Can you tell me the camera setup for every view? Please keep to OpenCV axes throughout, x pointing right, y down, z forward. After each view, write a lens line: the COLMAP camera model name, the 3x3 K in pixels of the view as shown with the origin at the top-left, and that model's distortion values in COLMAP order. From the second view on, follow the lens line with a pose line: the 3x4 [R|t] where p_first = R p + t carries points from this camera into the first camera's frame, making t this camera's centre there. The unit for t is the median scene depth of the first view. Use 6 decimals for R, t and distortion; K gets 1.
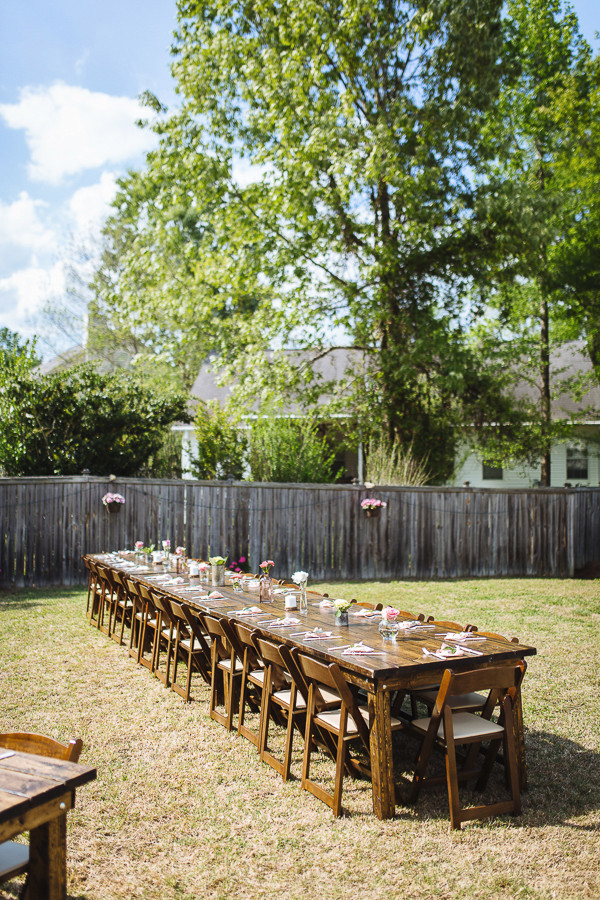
lens RADIAL K [[835.8, 0, 295.5], [0, 835.8, 450.4], [0, 0, 1]] dist [-0.003145, 0.014963]
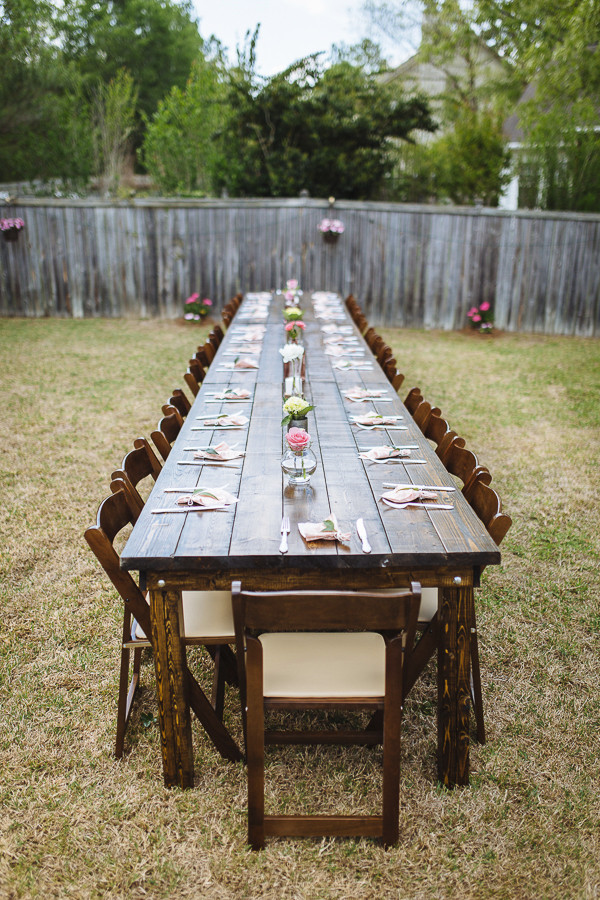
lens RADIAL K [[835.8, 0, 295.5], [0, 835.8, 450.4], [0, 0, 1]] dist [-0.003145, 0.014963]
pose [[0.909569, 0.129837, -0.394749, 0.113647], [-0.000631, 0.950367, 0.311132, 0.008890], [0.415553, -0.282746, 0.864506, 0.171401]]
